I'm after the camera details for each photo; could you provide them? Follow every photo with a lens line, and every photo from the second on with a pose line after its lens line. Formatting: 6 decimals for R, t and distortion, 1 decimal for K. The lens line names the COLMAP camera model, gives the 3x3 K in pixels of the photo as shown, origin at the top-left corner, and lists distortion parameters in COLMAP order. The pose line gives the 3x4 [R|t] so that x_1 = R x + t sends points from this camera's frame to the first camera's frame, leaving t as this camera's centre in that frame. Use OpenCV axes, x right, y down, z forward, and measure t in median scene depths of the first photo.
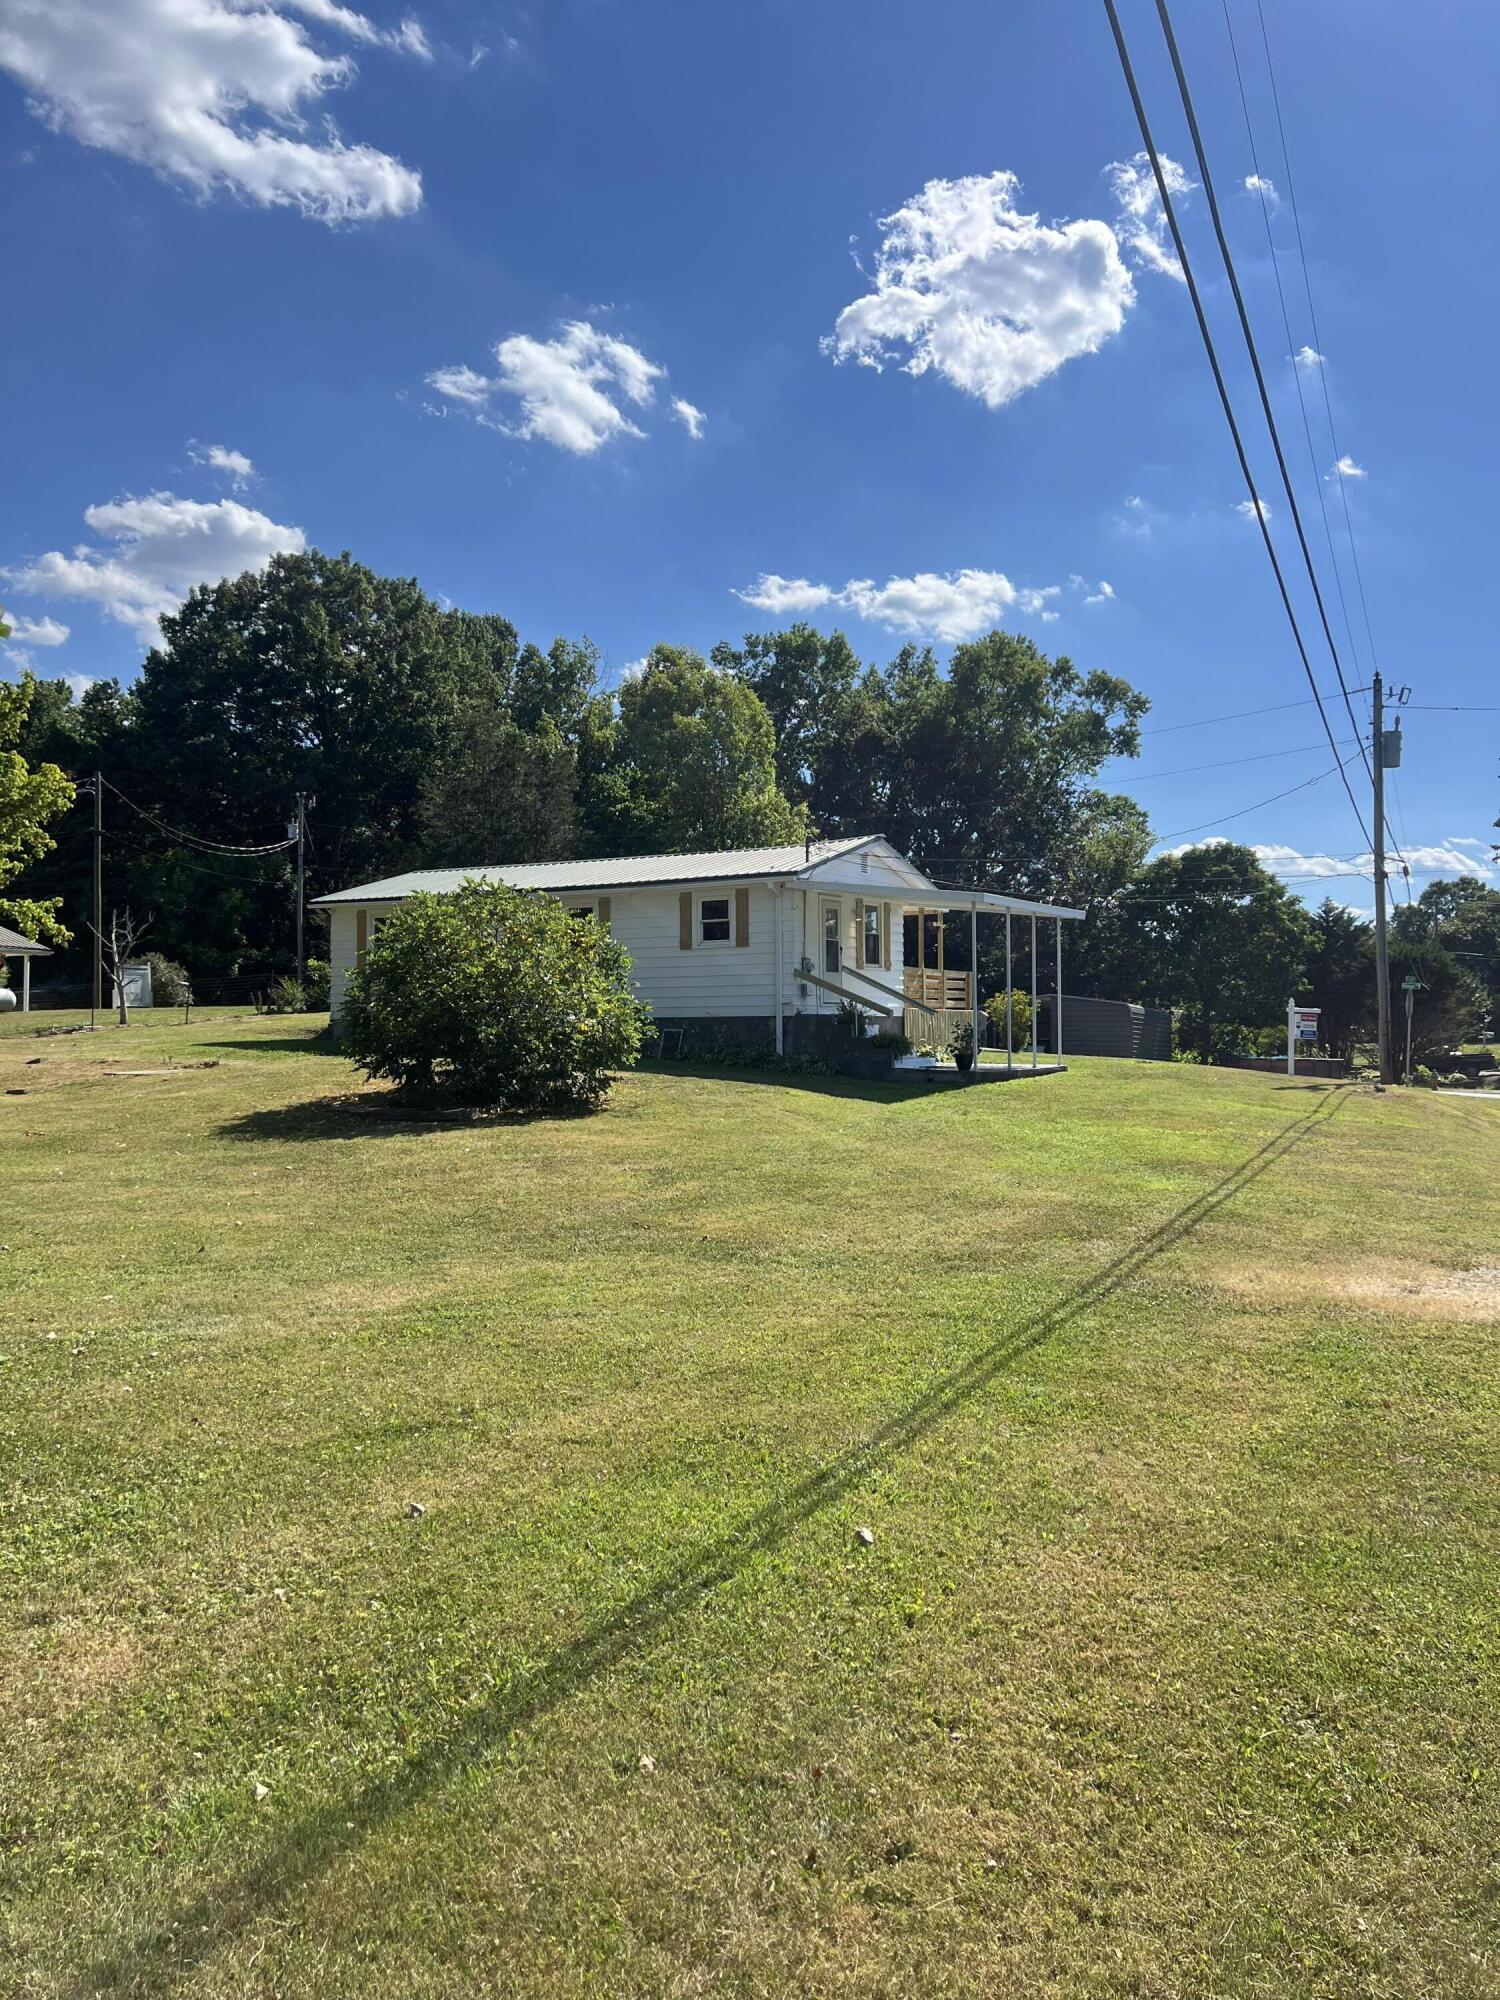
lens RADIAL K [[1512.4, 0, 750.0], [0, 1512.4, 1000.0], [0, 0, 1]] dist [0.068218, 0.001400]
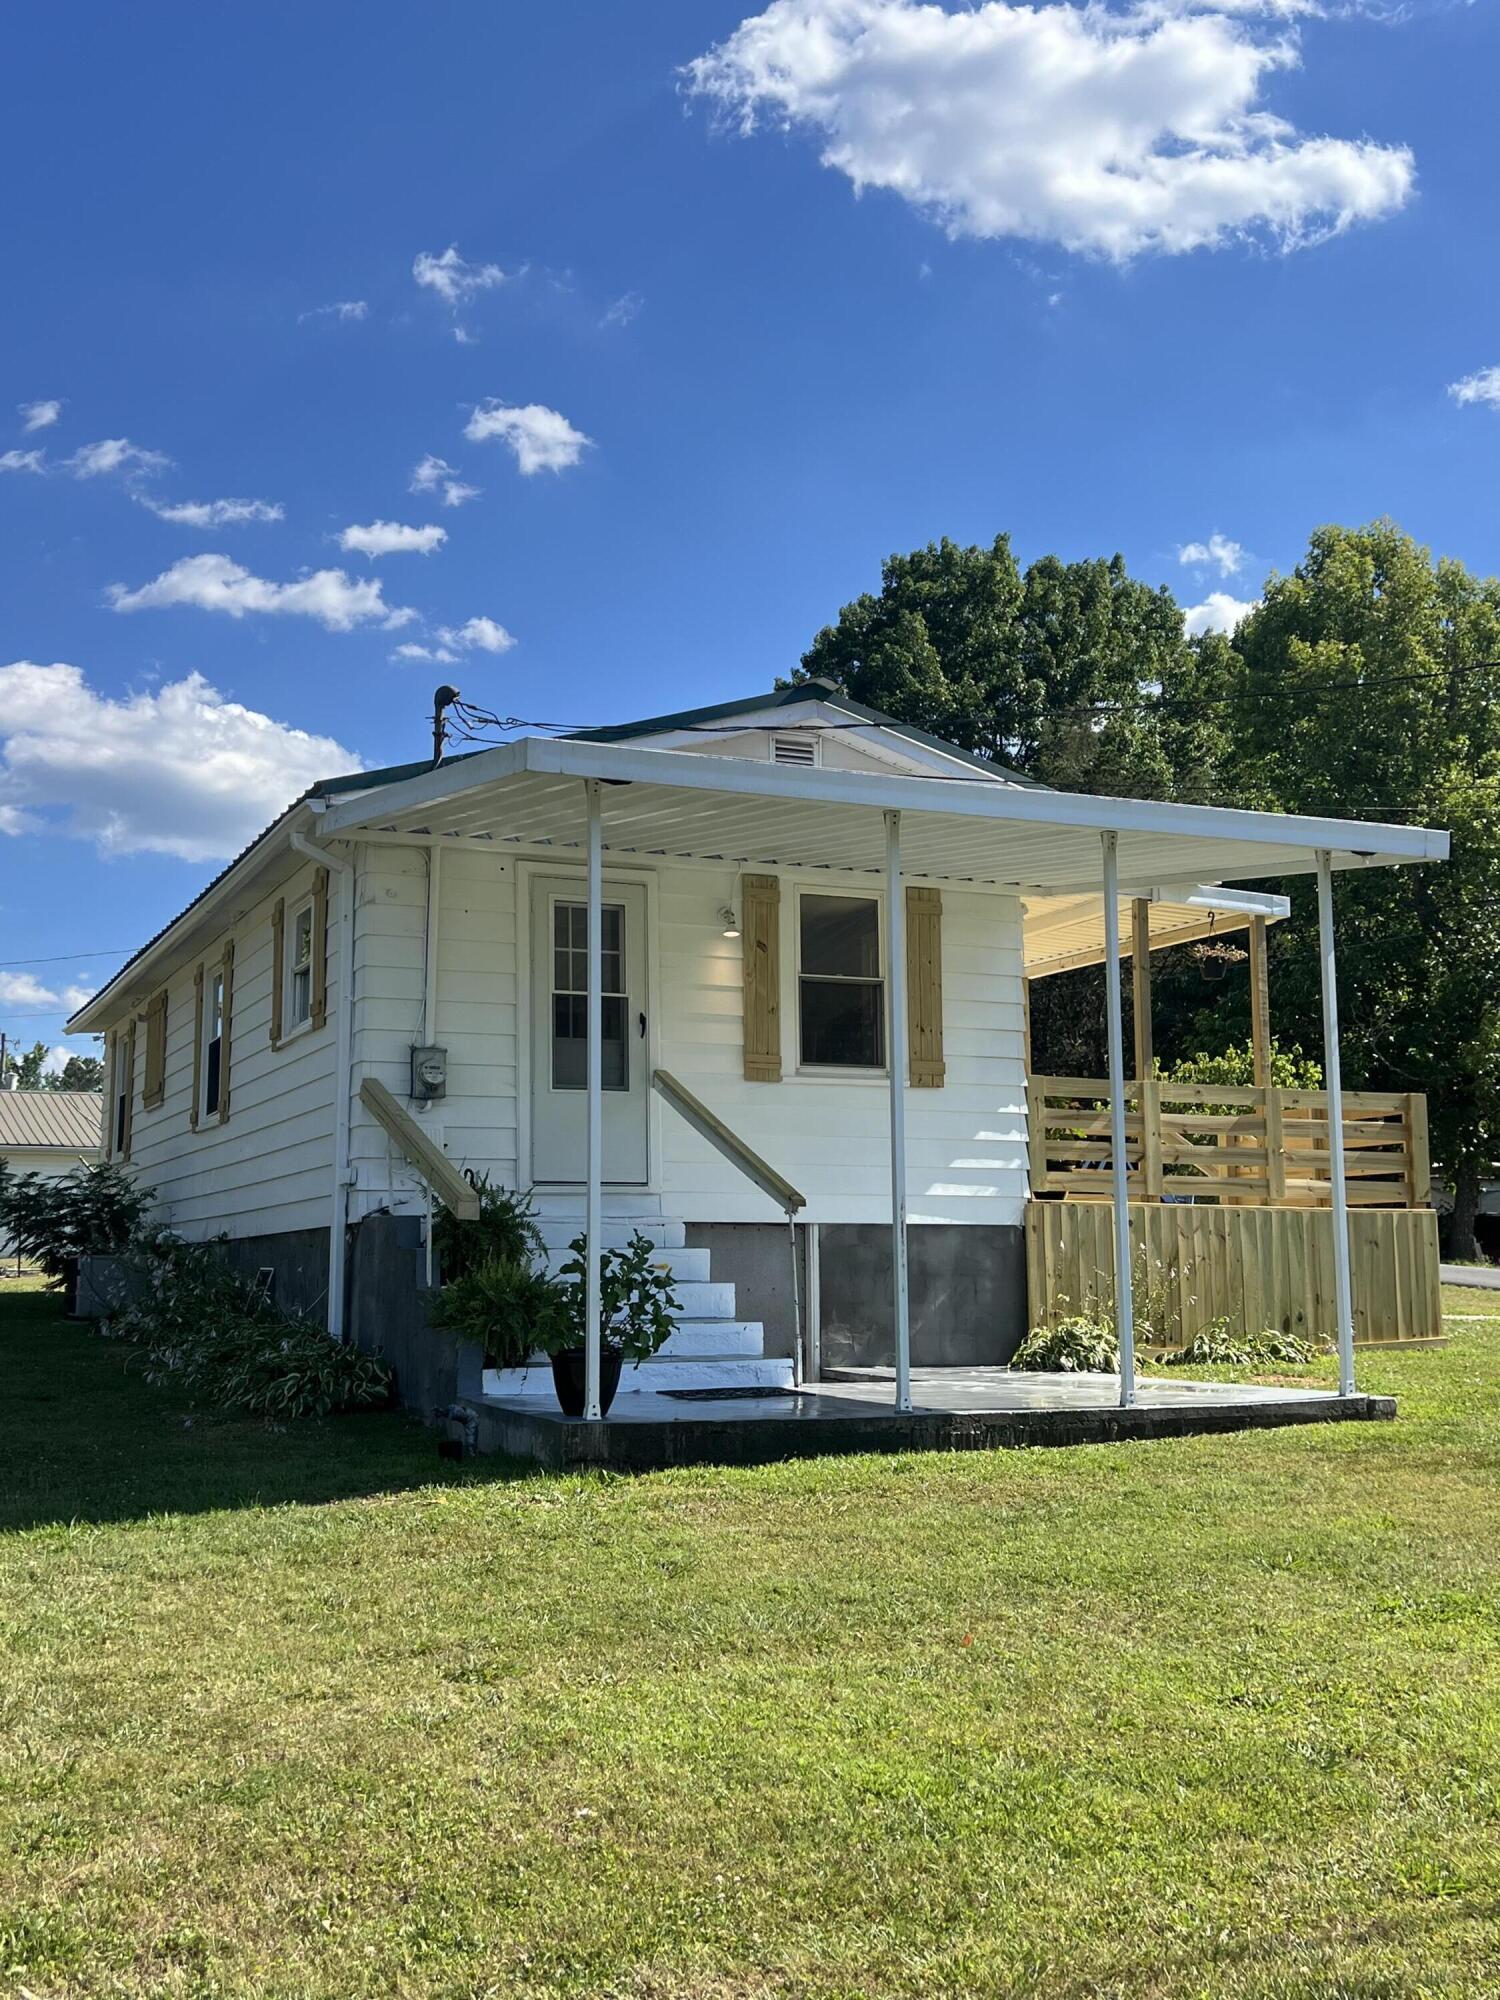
lens RADIAL K [[2085.7, 0, 750.0], [0, 2085.7, 1000.0], [0, 0, 1]] dist [-0.001407, -0.000823]
pose [[0.837636, -0.077032, -0.540770, 0.258159], [0.000971, 0.990214, -0.139552, 0.019937], [0.546228, 0.116369, 0.829514, 0.509482]]
